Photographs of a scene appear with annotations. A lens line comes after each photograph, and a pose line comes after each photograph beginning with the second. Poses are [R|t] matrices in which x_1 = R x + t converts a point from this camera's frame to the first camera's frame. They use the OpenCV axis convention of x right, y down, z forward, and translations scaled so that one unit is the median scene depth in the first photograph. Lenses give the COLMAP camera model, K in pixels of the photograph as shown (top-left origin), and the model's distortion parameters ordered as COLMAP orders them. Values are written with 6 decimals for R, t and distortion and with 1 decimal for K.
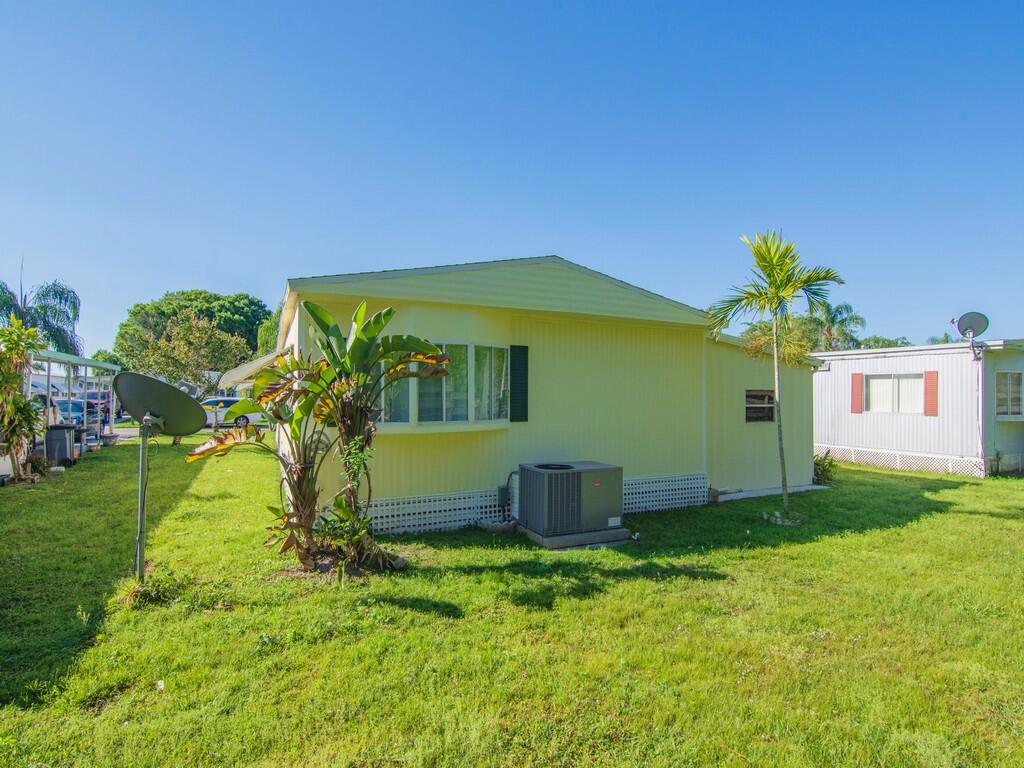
lens RADIAL K [[516.6, 0, 512.0], [0, 516.6, 384.0], [0, 0, 1]] dist [-0.018810, -0.000942]
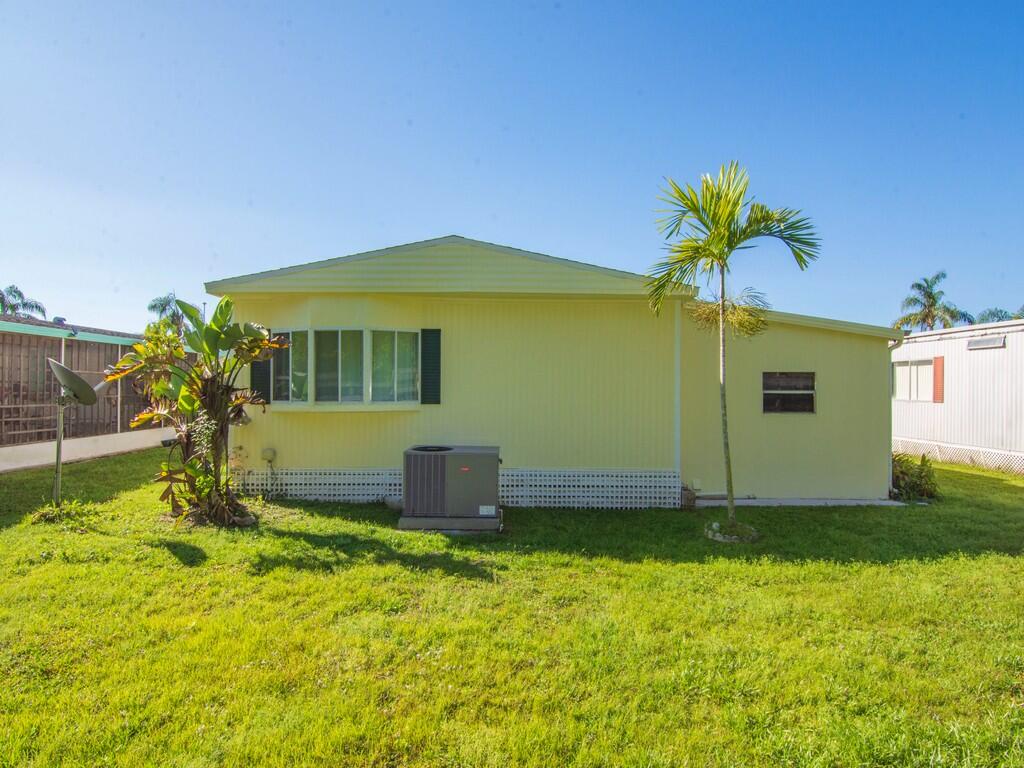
lens RADIAL K [[501.1, 0, 512.0], [0, 501.1, 384.0], [0, 0, 1]] dist [-0.017968, -0.000120]
pose [[0.907449, -0.002404, -0.420155, 0.651051], [0.008165, 0.999896, 0.011914, 0.026365], [0.420082, -0.014242, 0.907374, 0.198576]]
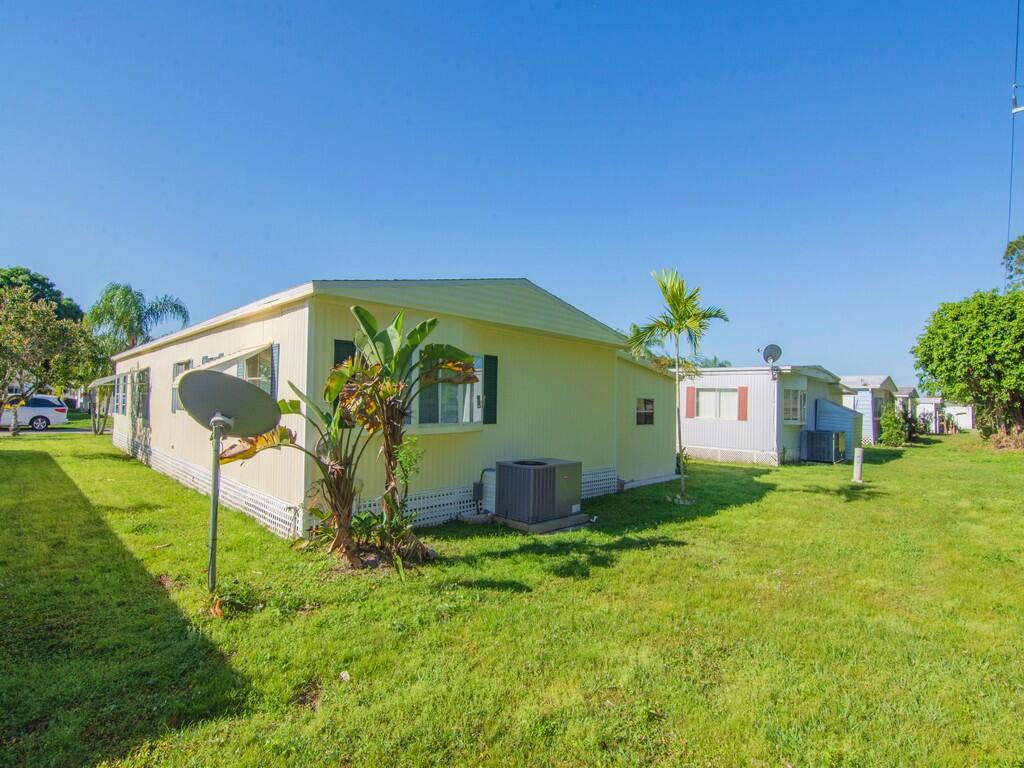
lens RADIAL K [[501.1, 0, 512.0], [0, 501.1, 384.0], [0, 0, 1]] dist [-0.017968, -0.000120]
pose [[0.940915, 0.028827, 0.337413, -0.350842], [-0.026019, 0.999579, -0.012841, -0.000350], [-0.337641, 0.003304, 0.941269, -0.036812]]
